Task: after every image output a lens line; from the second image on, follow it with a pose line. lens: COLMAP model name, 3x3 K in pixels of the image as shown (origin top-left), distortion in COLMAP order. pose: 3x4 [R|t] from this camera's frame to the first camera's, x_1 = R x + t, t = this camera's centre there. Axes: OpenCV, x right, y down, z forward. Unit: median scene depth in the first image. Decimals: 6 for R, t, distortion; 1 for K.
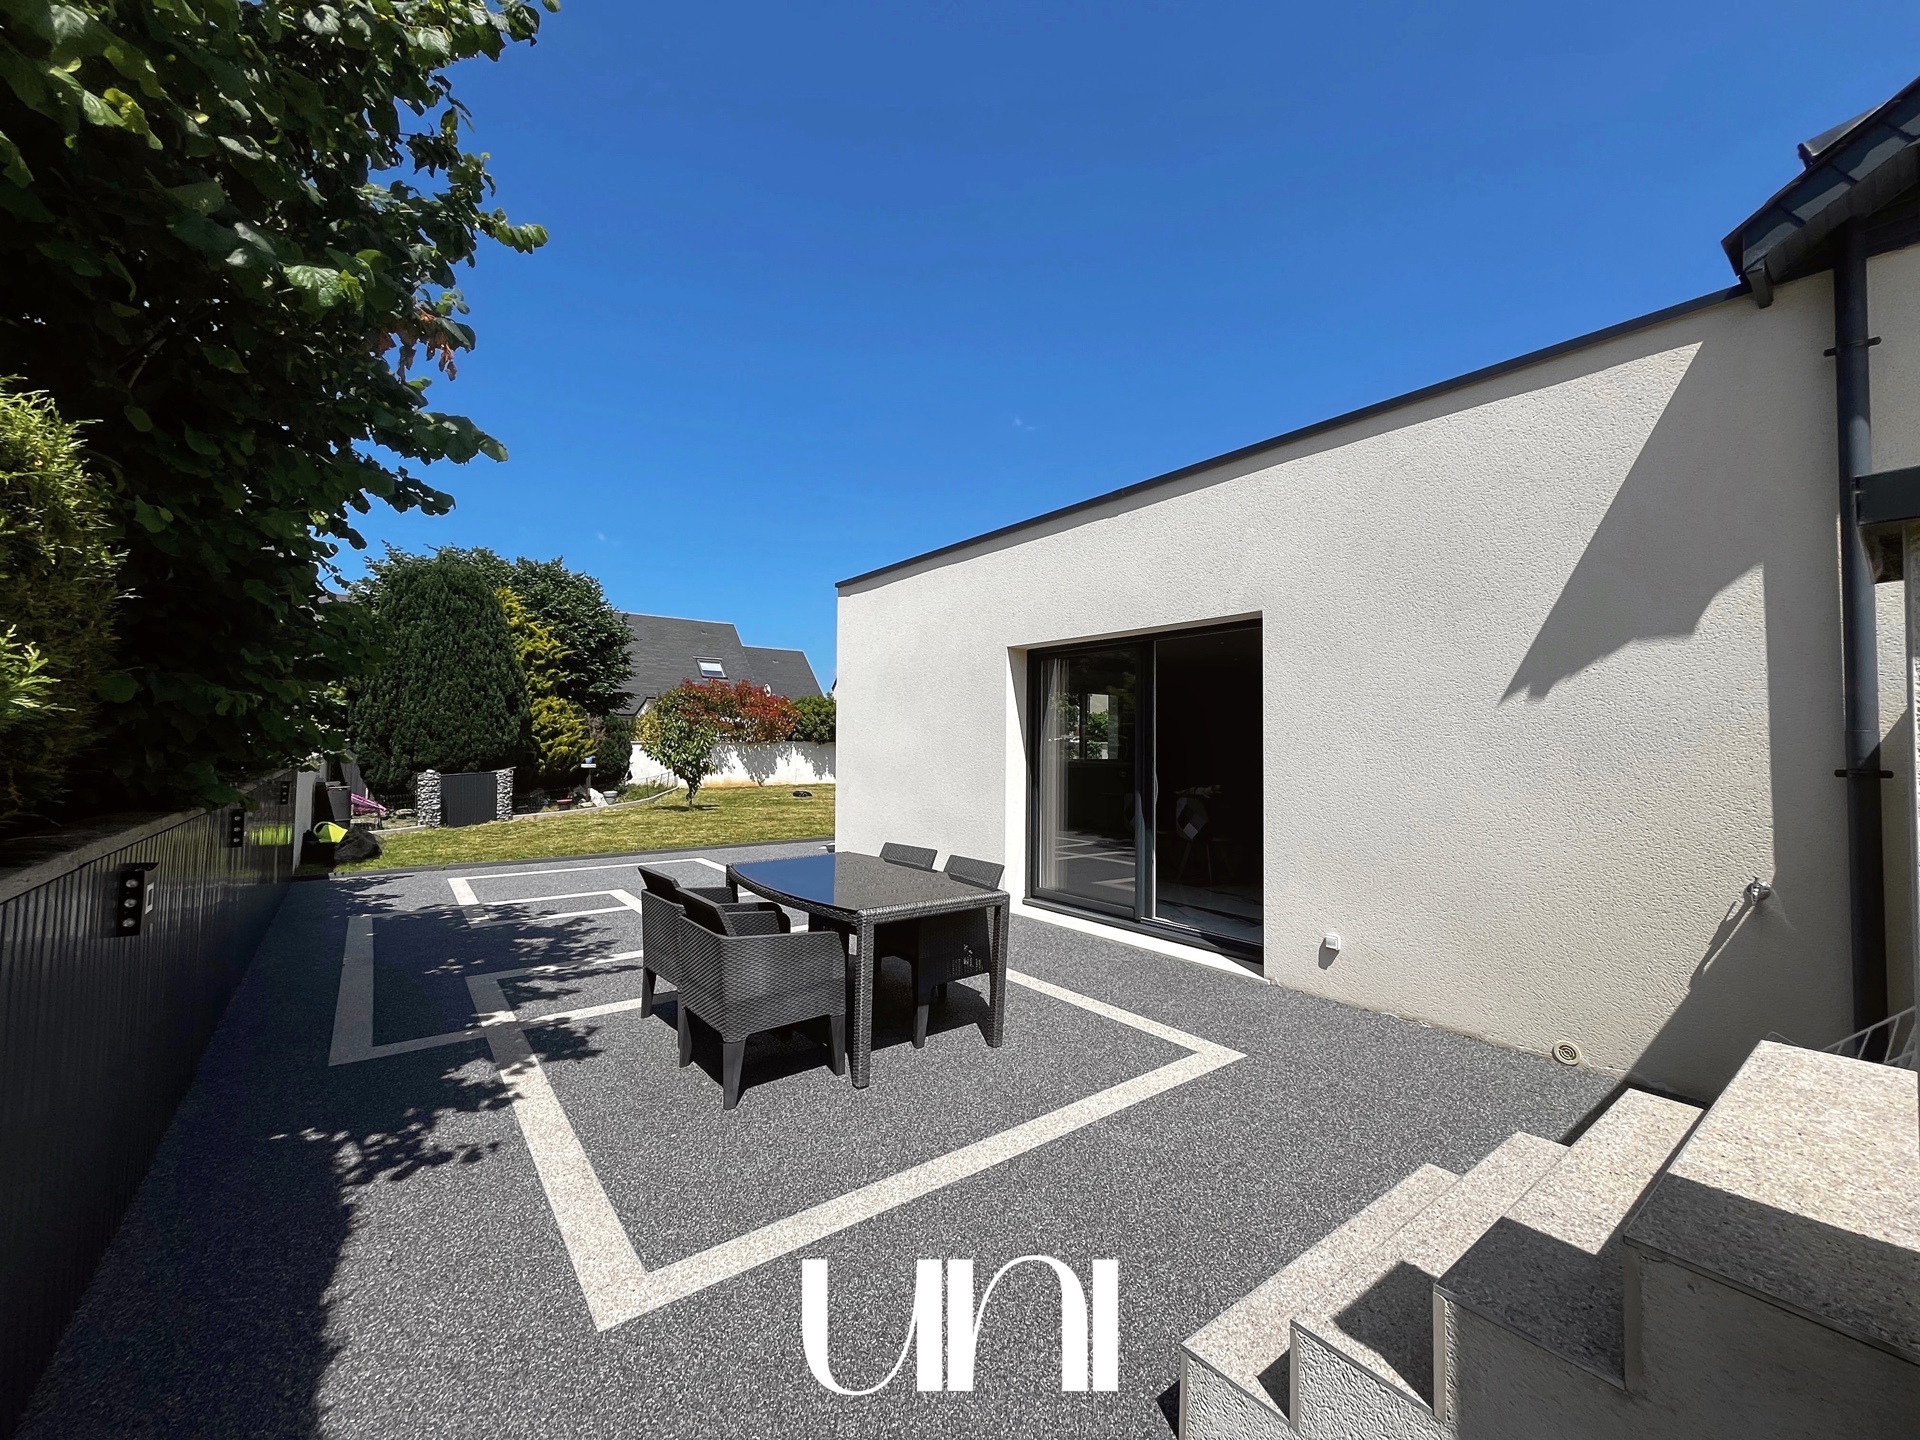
lens RADIAL K [[773.4, 0, 962.5], [0, 773.4, 718.3], [0, 0, 1]] dist [0.000457, 0.000164]
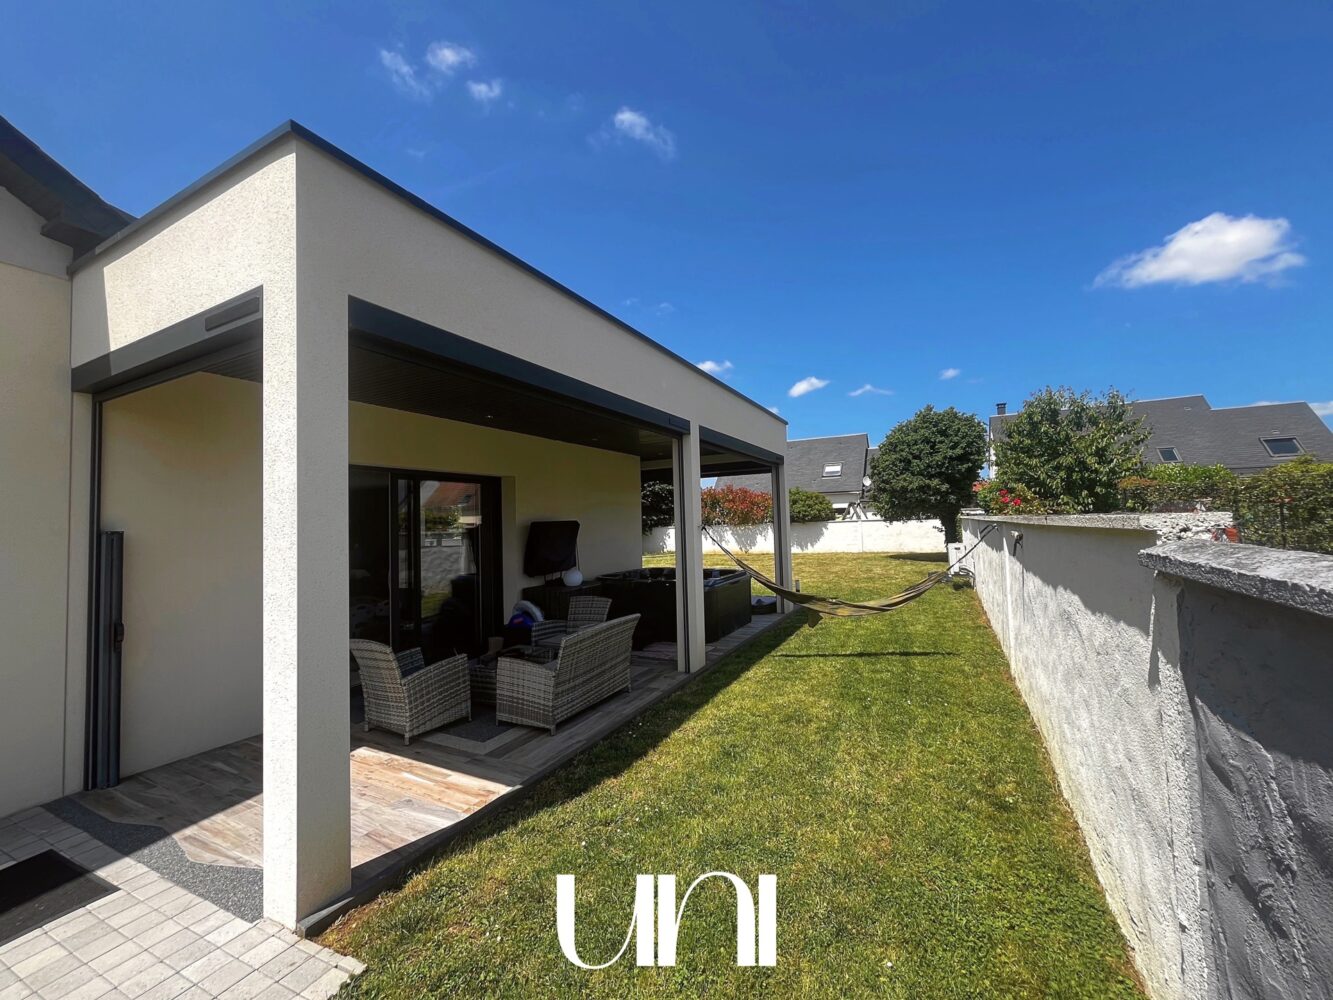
lens RADIAL K [[532.8, 0, 666.5], [0, 532.8, 500.0], [0, 0, 1]] dist [-0.000426, 0.000515]
pose [[0.429774, -0.060870, -0.900883, 0.912841], [0.065998, 0.997174, -0.035891, 0.014587], [0.900522, -0.044031, 0.432576, 0.608668]]
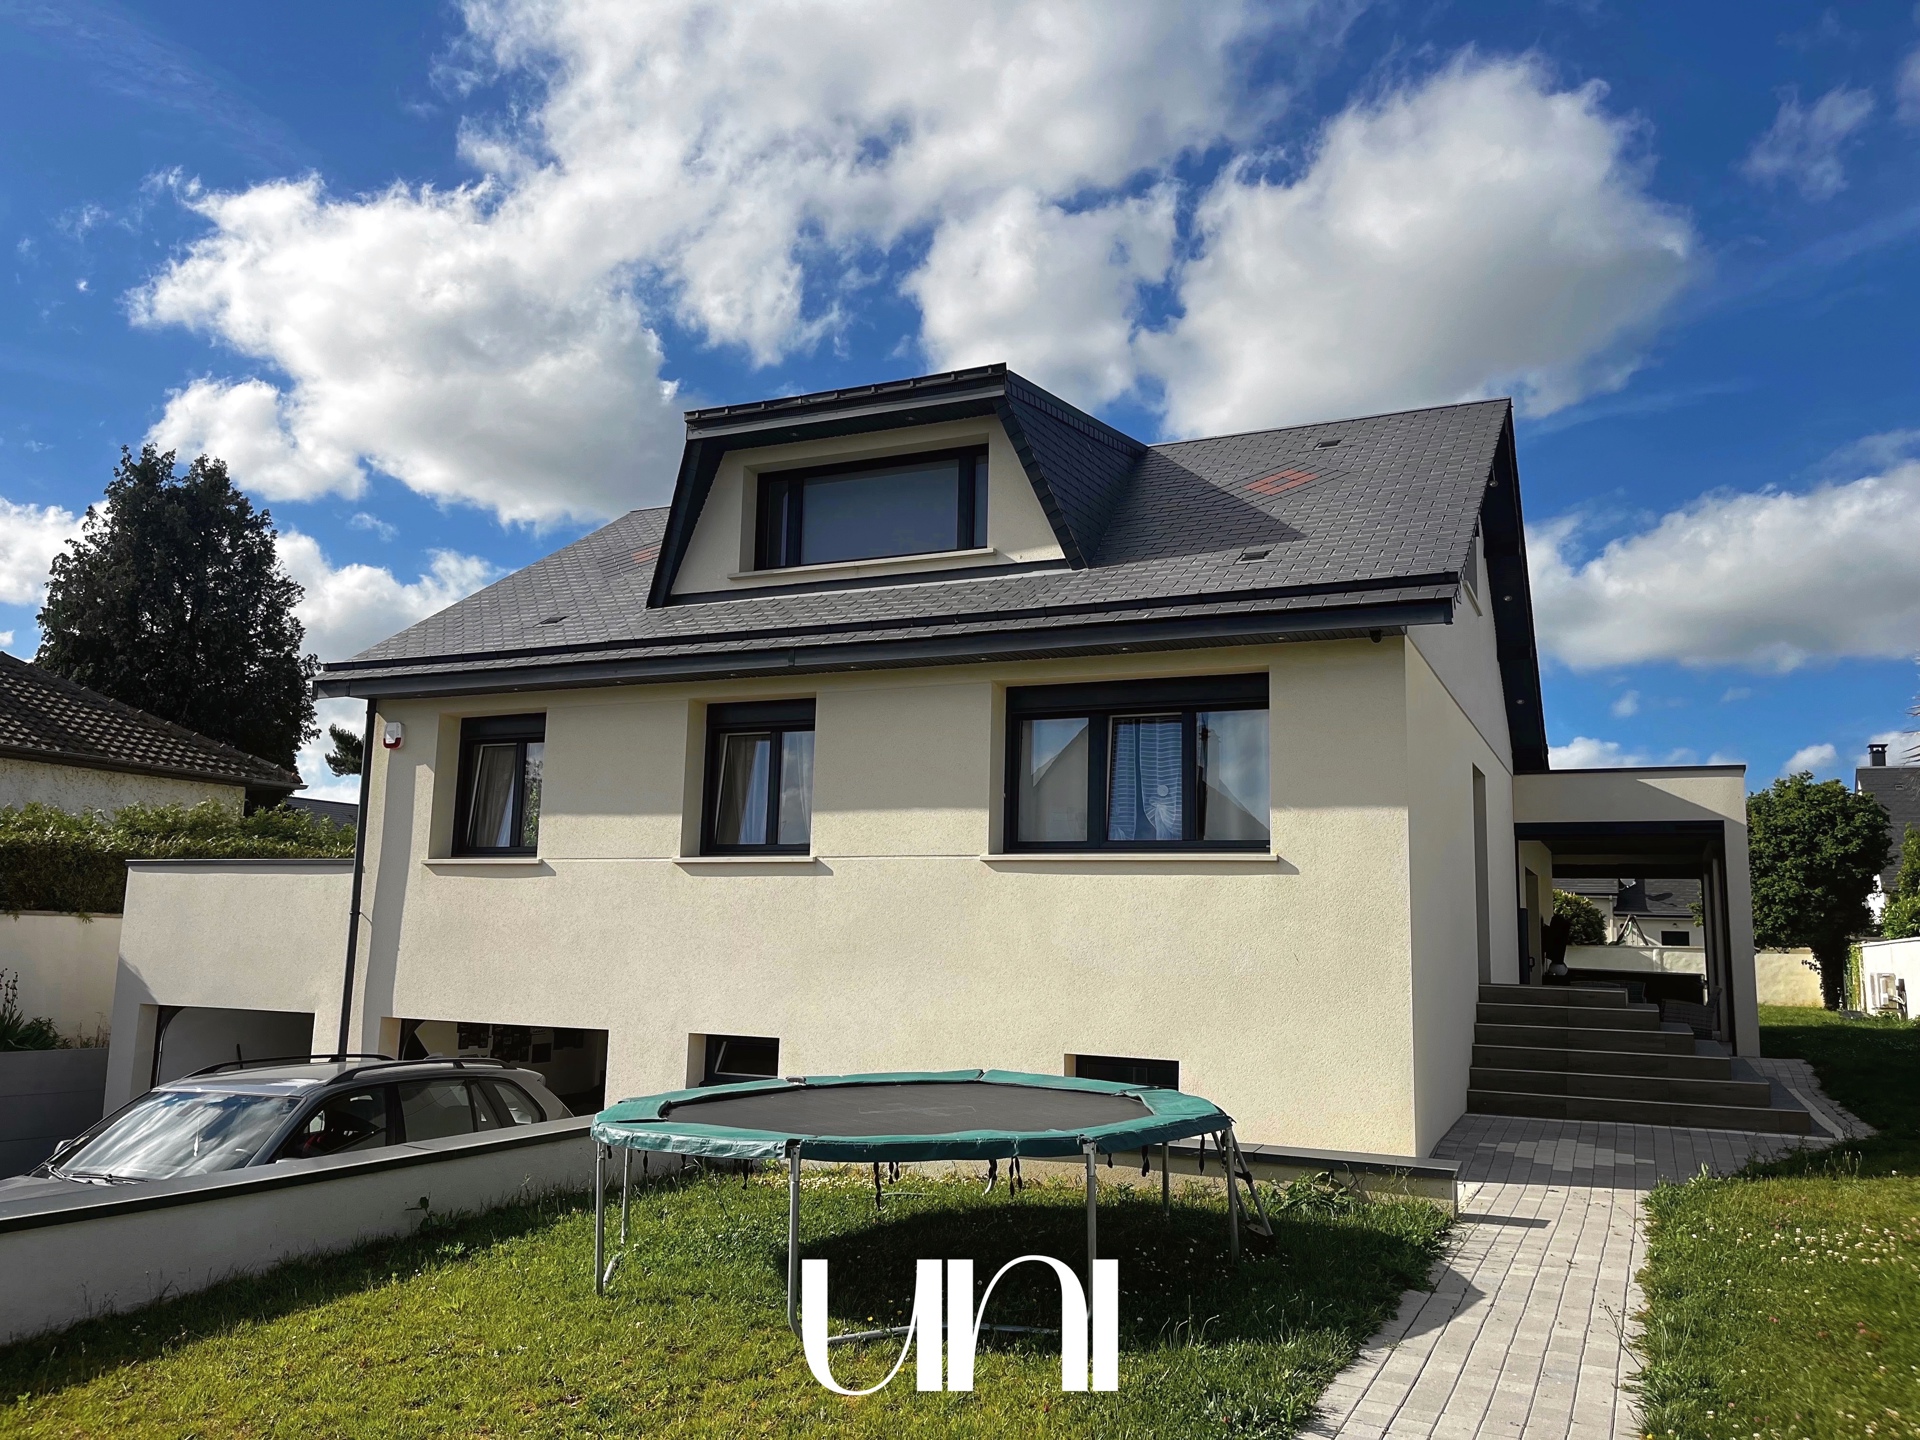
lens RADIAL K [[1446.6, 0, 965.9], [0, 1446.6, 730.0], [0, 0, 1]] dist [0.091438, -0.105243]
pose [[0.472350, -0.127333, -0.872165, 1.407793], [0.012770, 0.990395, -0.137678, 0.016769], [0.881319, 0.053895, 0.469439, -0.394223]]
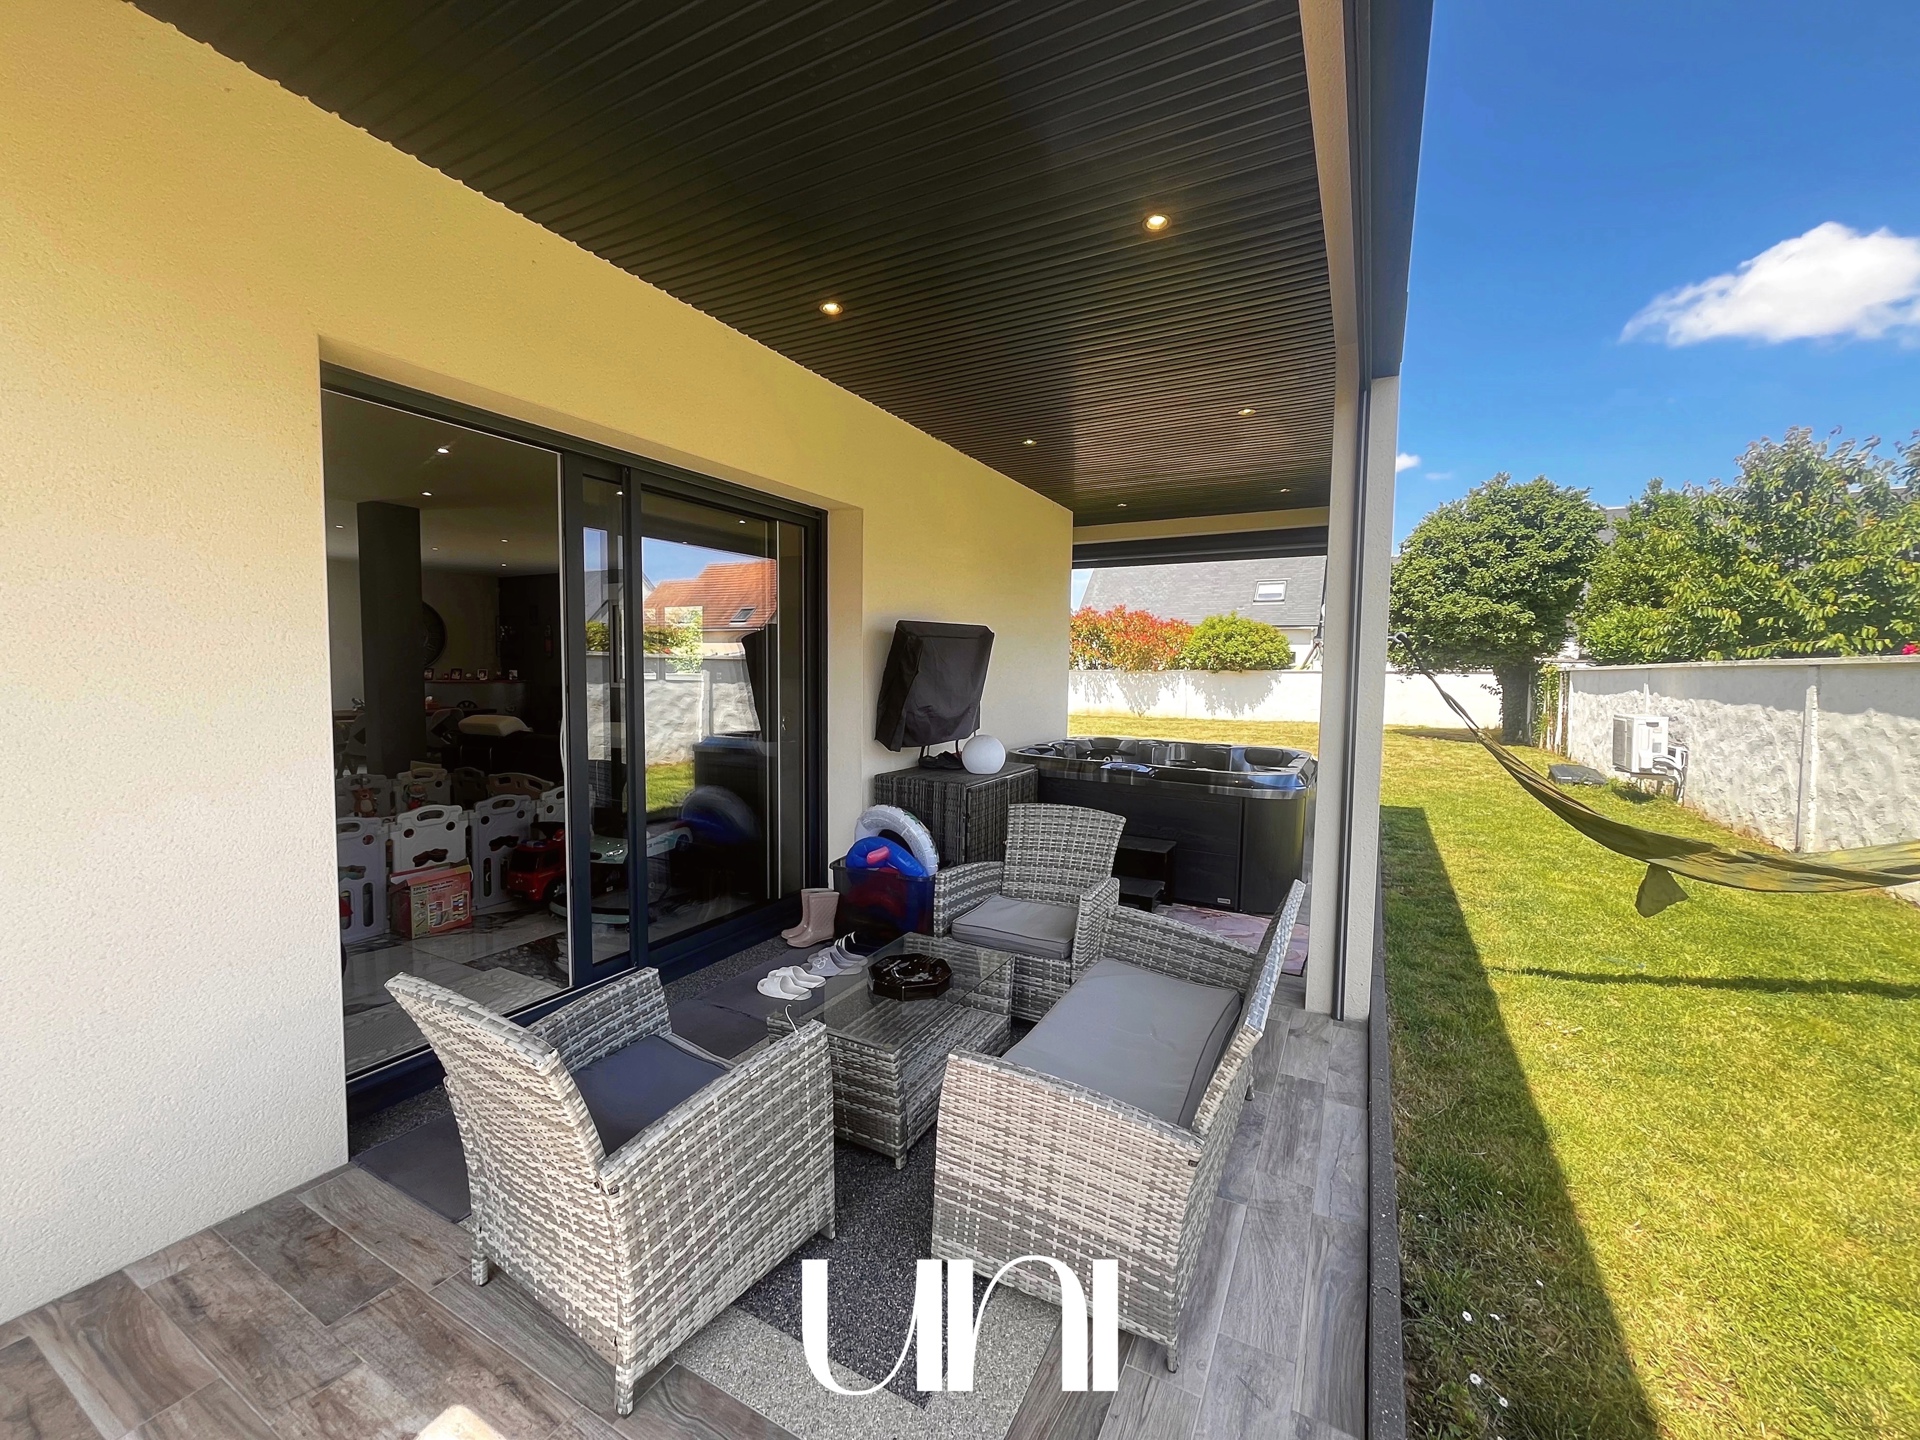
lens RADIAL K [[767.5, 0, 960.0], [0, 767.5, 720.0], [0, 0, 1]] dist [-0.000426, 0.000515]
pose [[0.415457, 0.056646, -0.907847, 0.738791], [0.025027, 0.996969, 0.073660, 0.023968], [0.909268, -0.053323, 0.412781, 0.605286]]
